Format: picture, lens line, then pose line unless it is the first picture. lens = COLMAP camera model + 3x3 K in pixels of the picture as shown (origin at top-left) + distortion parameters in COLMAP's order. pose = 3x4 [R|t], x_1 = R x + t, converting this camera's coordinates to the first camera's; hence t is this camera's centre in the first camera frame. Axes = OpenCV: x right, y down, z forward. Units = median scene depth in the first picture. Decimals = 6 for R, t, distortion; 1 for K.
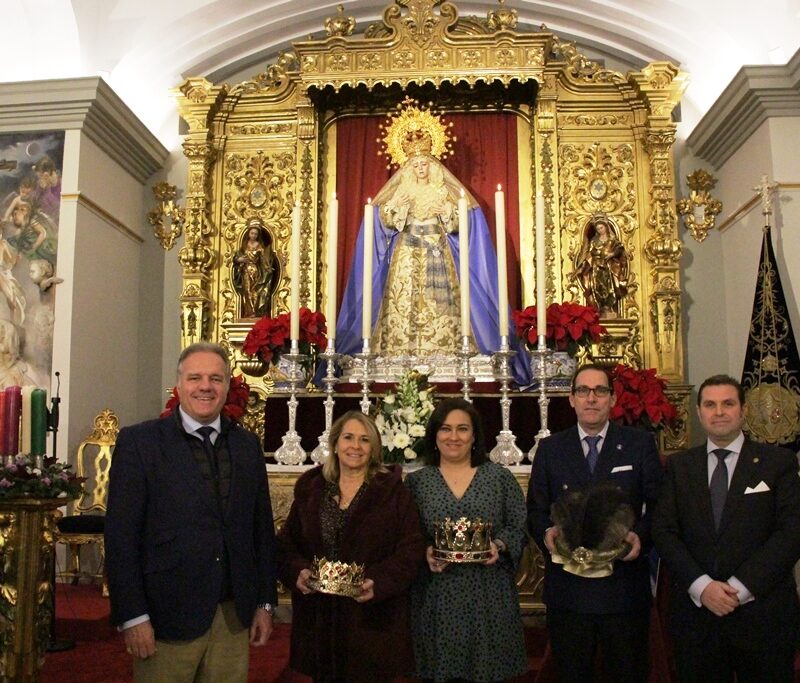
lens RADIAL K [[854.2, 0, 397.6], [0, 854.2, 348.1], [0, 0, 1]] dist [-0.120720, 0.000000]
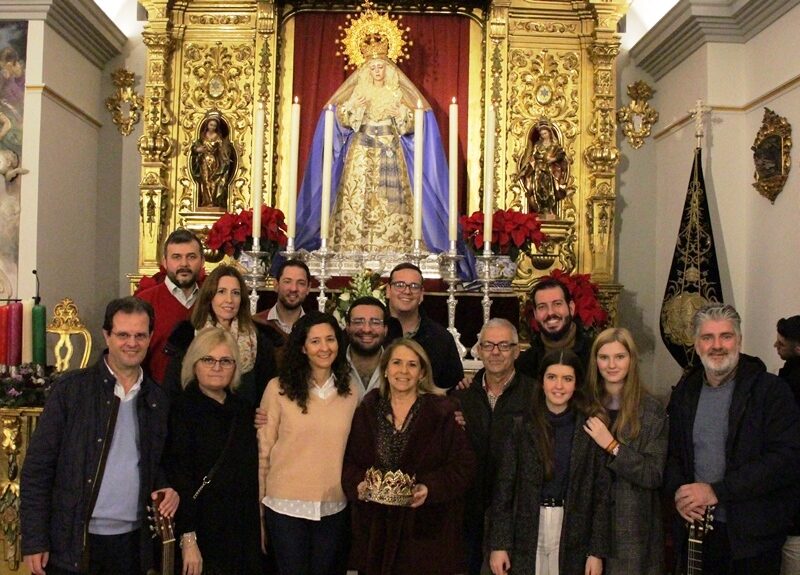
lens RADIAL K [[866.8, 0, 396.7], [0, 866.8, 289.6], [0, 0, 1]] dist [-0.111200, 0.000000]
pose [[0.996117, 0.023467, 0.084850, -0.032321], [-0.032423, 0.993863, 0.105764, -0.057067], [-0.081847, -0.108105, 0.990765, -0.076137]]
